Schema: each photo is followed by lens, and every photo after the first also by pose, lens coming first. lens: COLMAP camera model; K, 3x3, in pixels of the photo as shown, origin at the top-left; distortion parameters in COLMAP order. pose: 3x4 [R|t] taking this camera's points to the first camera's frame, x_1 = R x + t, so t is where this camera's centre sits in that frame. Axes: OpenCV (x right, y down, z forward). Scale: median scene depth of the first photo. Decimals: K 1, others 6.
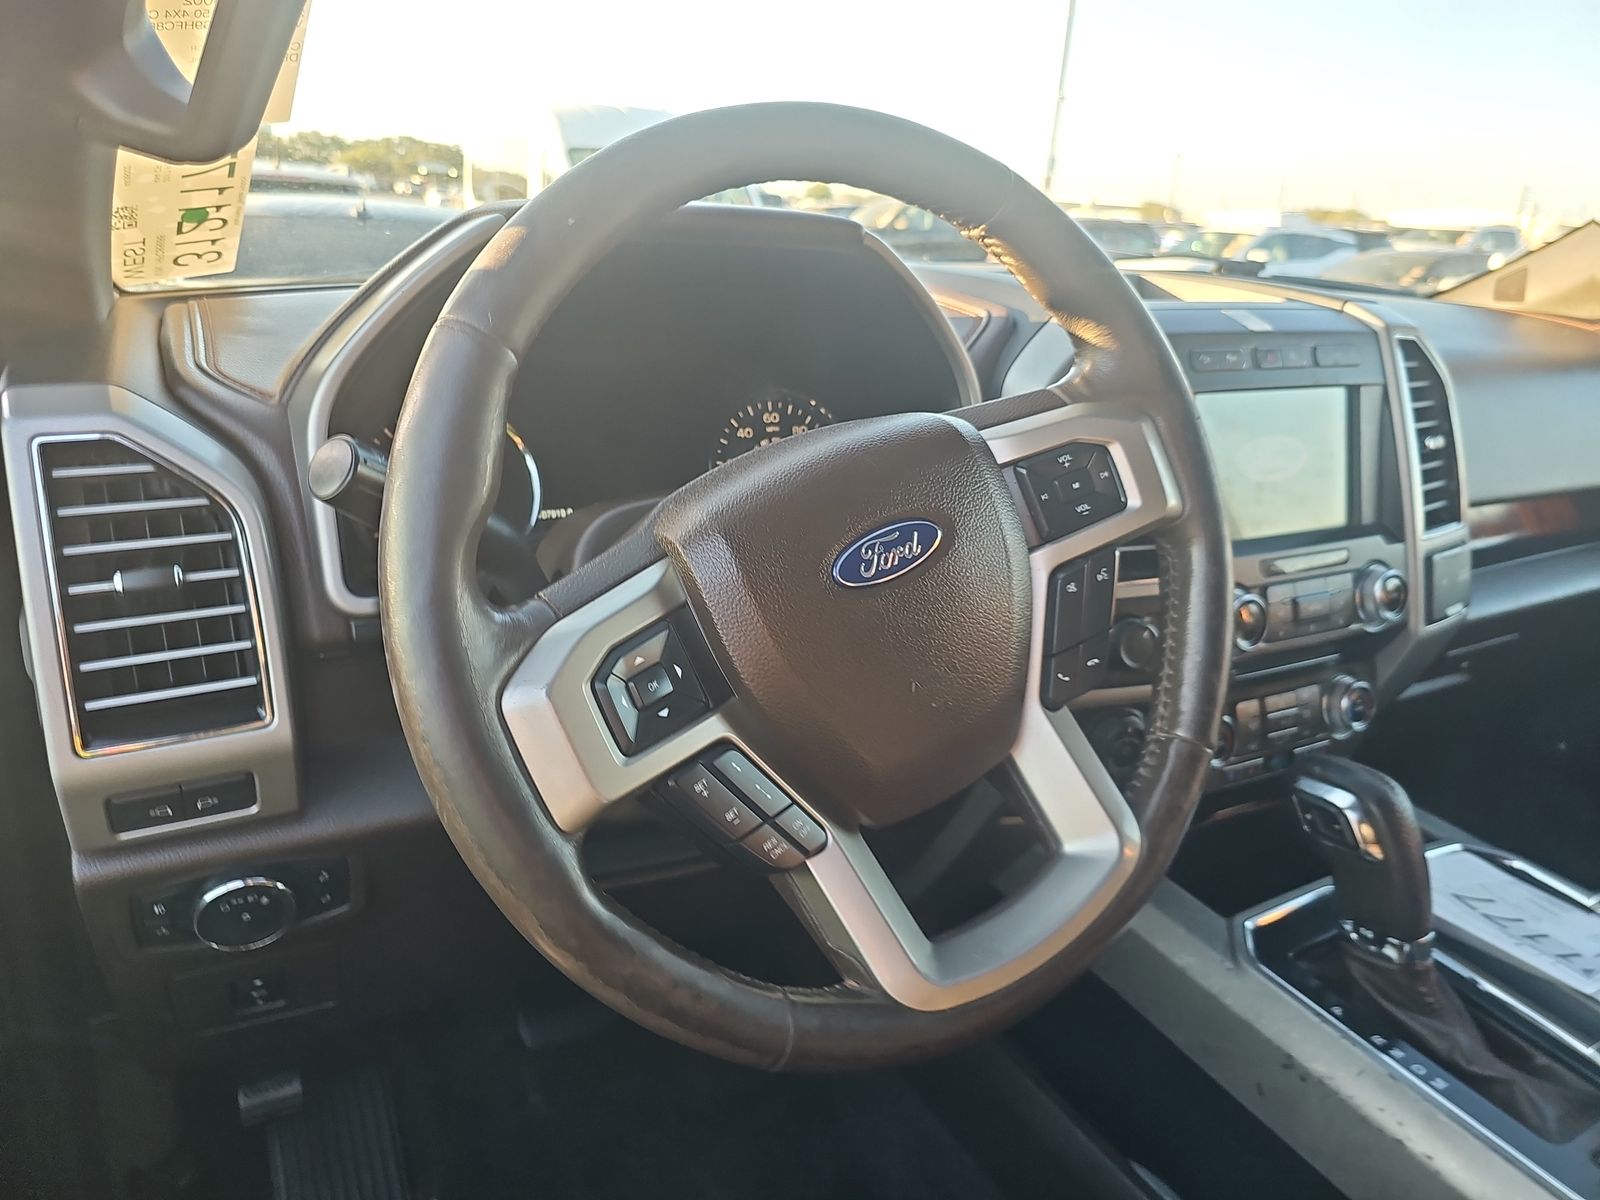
lens RADIAL K [[1088.9, 0, 791.3], [0, 1088.9, 581.6], [0, 0, 1]] dist [0.049706, -0.041792]
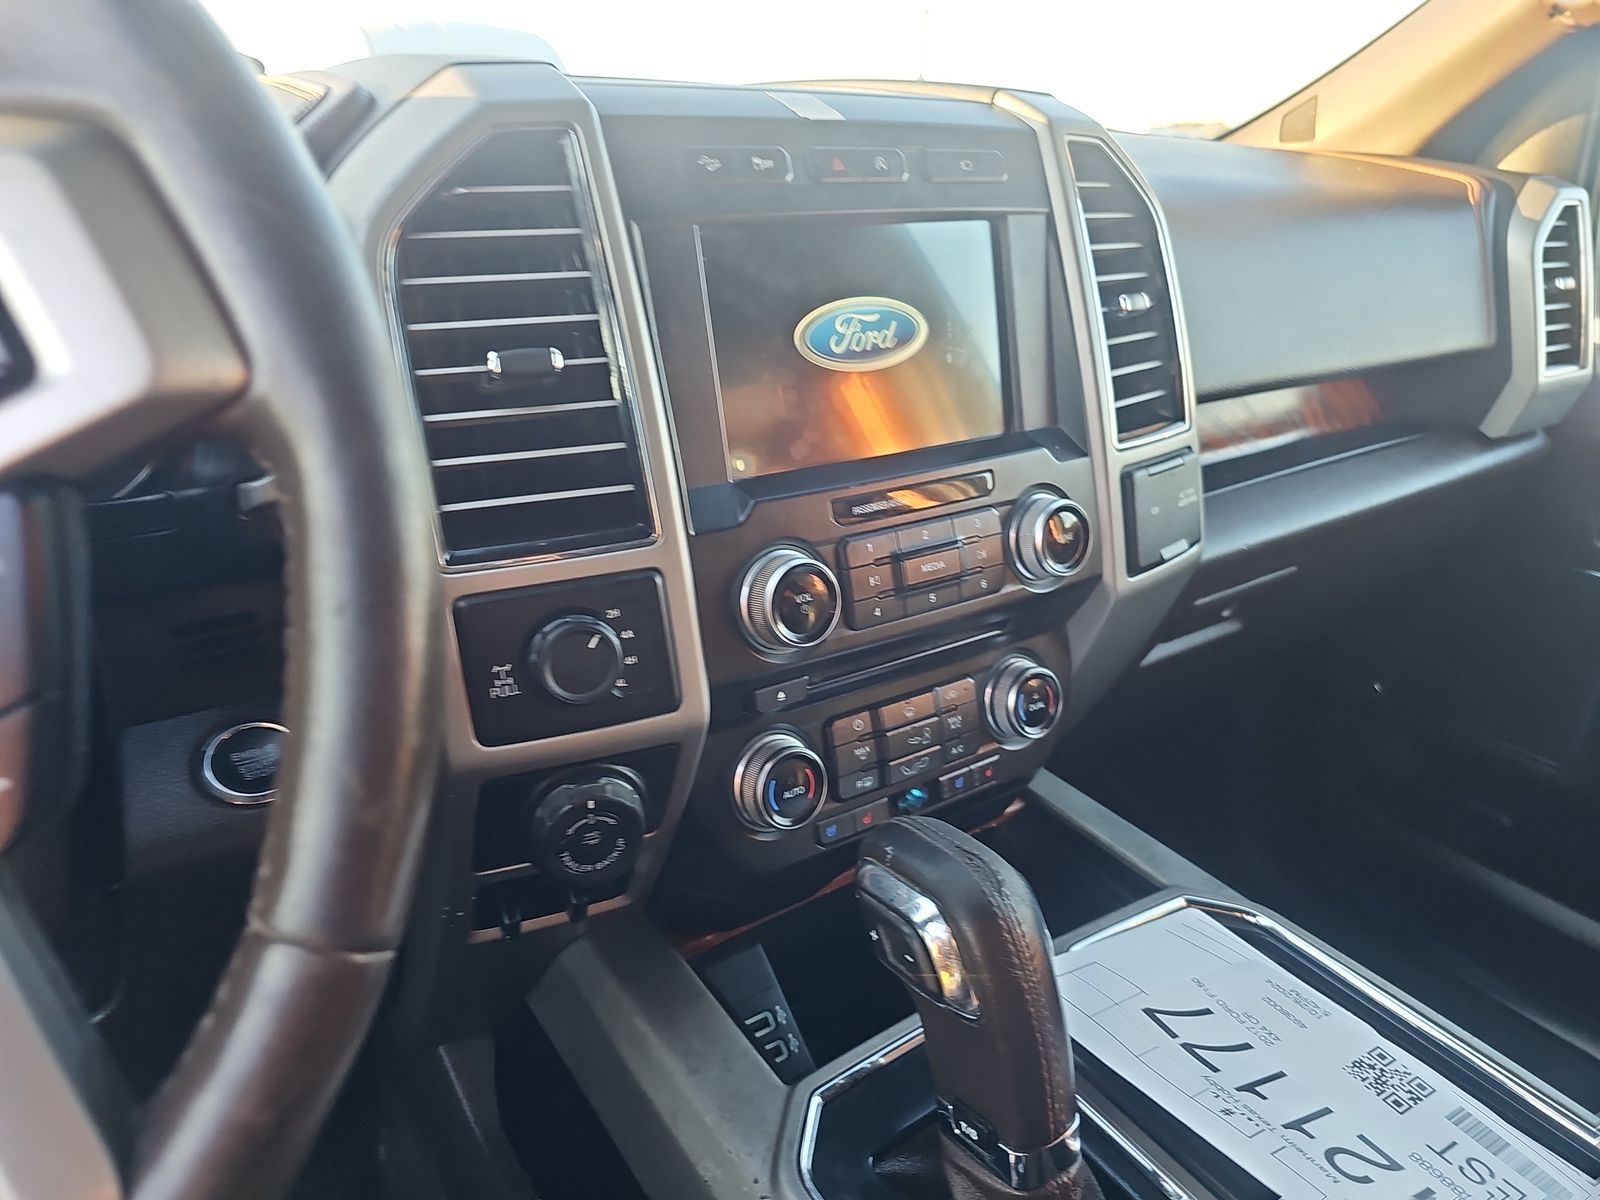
lens RADIAL K [[1088.9, 0, 806.2], [0, 1088.9, 566.9], [0, 0, 1]] dist [0.049706, -0.041792]
pose [[0.994177, -0.056039, 0.092040, 0.322689], [0.051209, 0.997226, 0.054022, -0.013237], [-0.094812, -0.048994, 0.994289, 0.356944]]
